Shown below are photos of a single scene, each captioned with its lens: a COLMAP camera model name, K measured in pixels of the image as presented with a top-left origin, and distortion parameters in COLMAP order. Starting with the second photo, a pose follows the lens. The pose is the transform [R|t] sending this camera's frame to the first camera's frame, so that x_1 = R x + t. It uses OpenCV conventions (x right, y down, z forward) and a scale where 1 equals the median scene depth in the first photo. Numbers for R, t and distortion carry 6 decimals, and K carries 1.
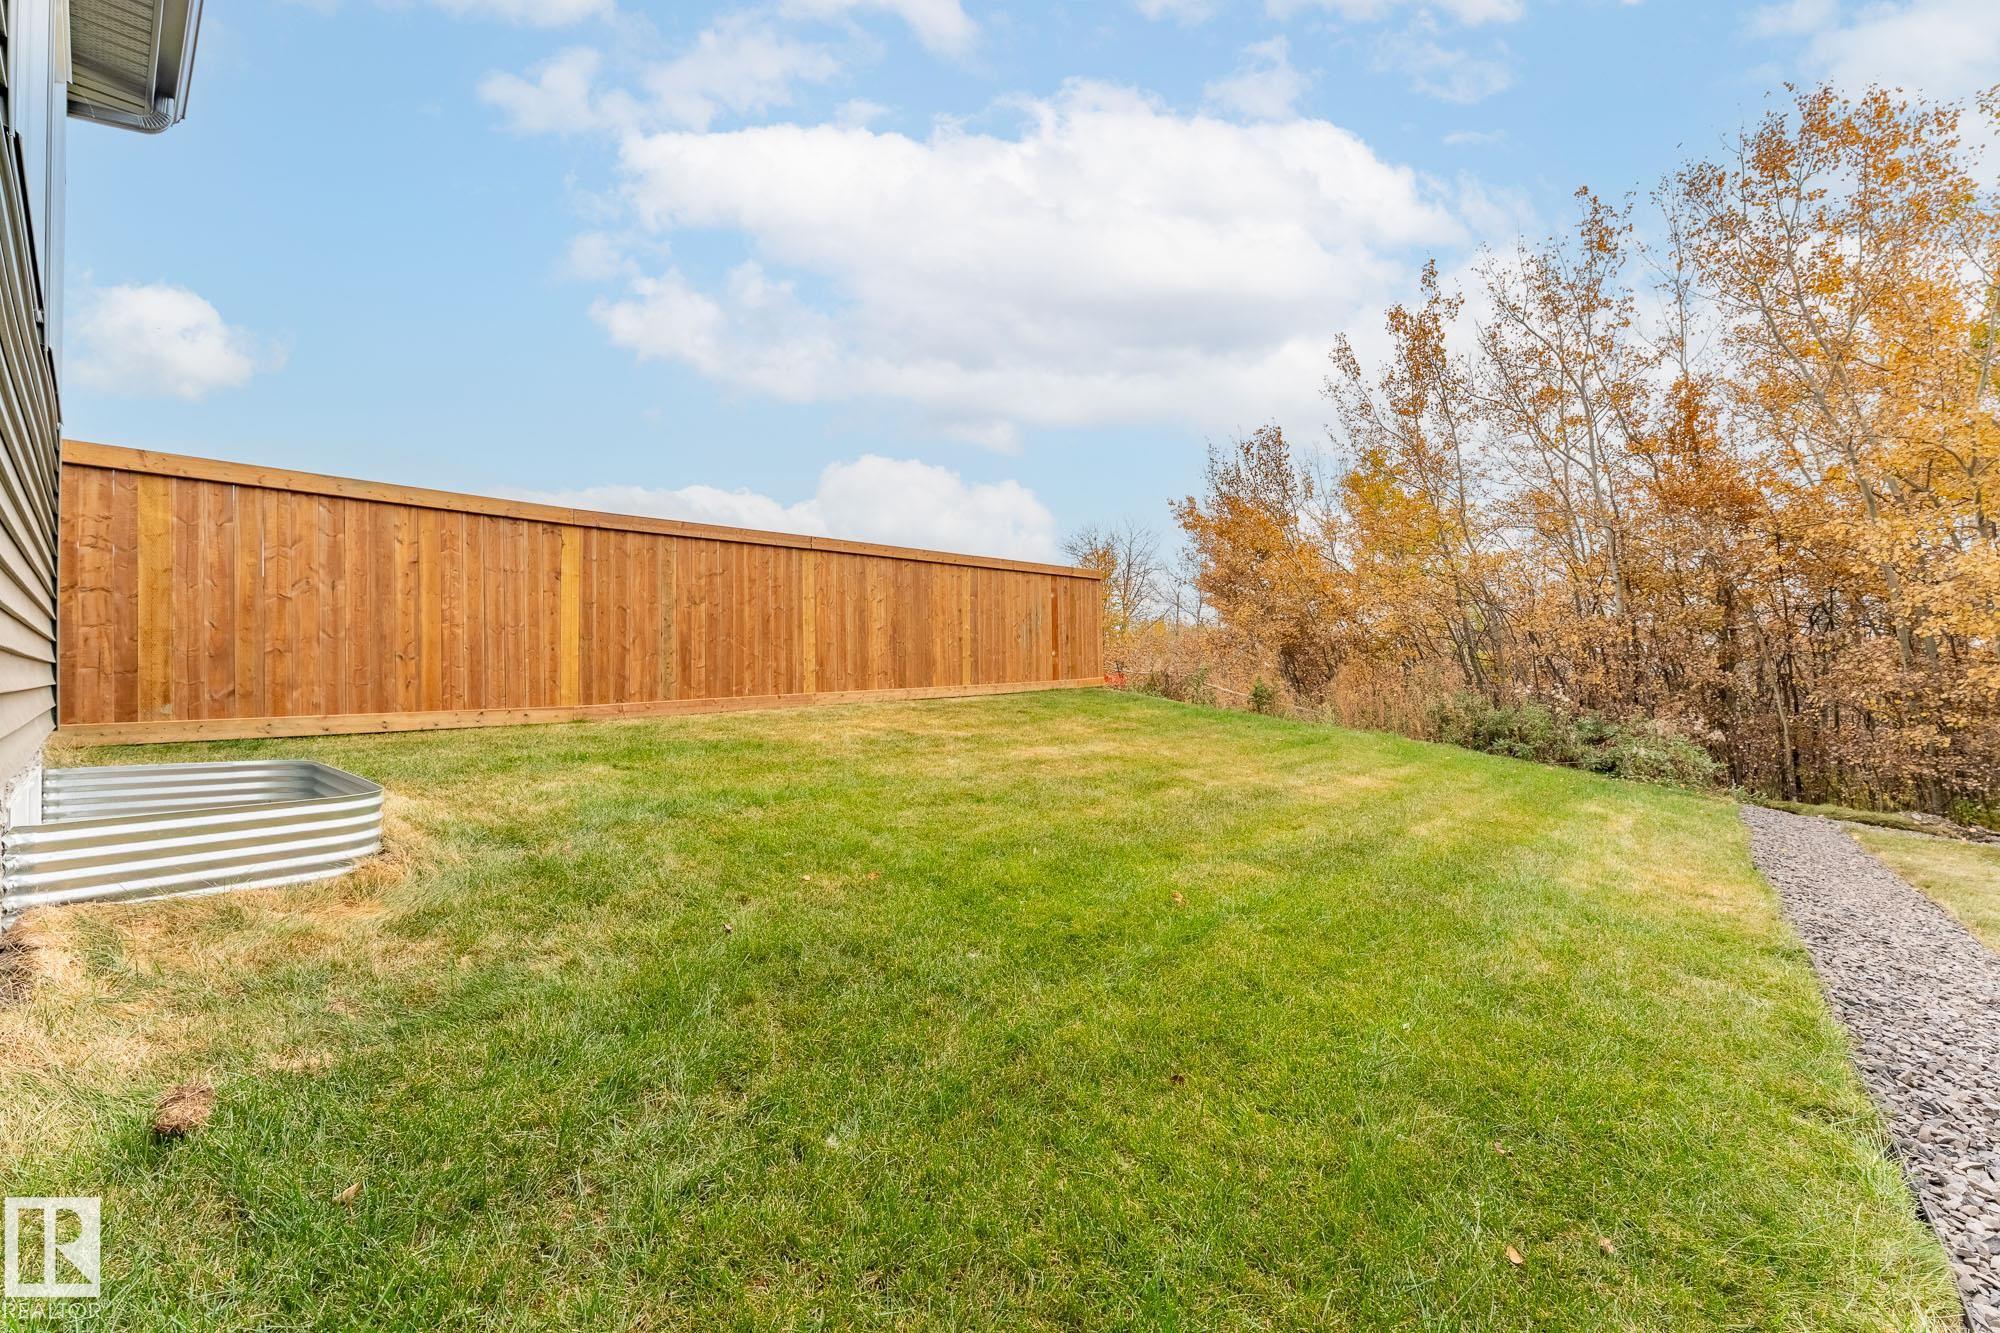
lens RADIAL K [[792.8, 0, 1000.8], [0, 792.8, 667.6], [0, 0, 1]] dist [0.000324, -0.000057]
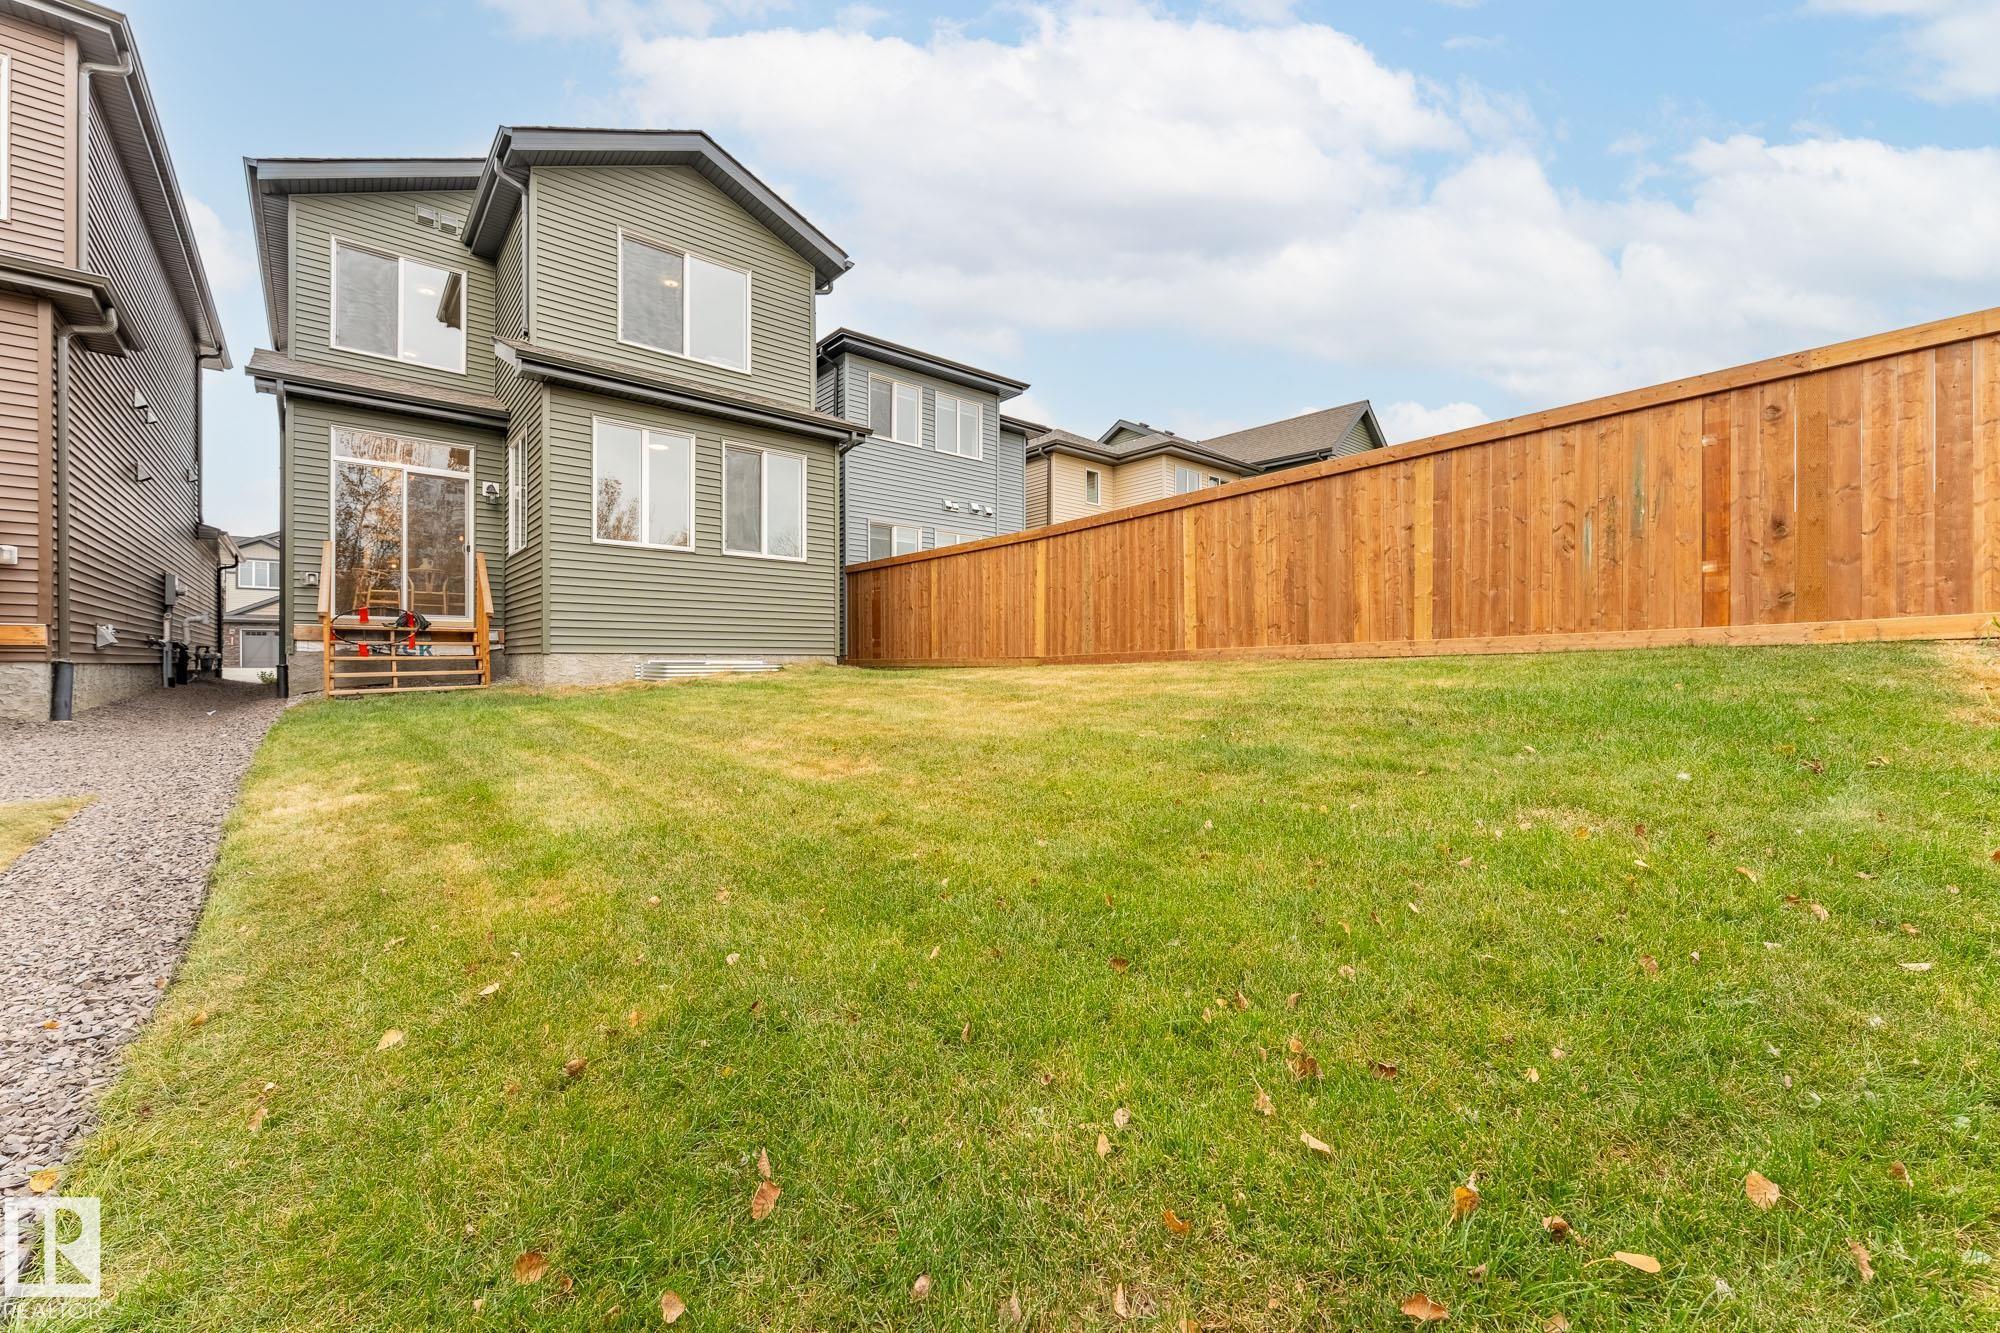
lens RADIAL K [[792.8, 0, 996.2], [0, 792.8, 663.3], [0, 0, 1]] dist [0.000324, -0.000057]
pose [[-0.132044, 0.002715, -0.991240, 0.787986], [0.008016, 0.999966, 0.001671, 0.046013], [0.991211, -0.007726, -0.132061, 0.896035]]
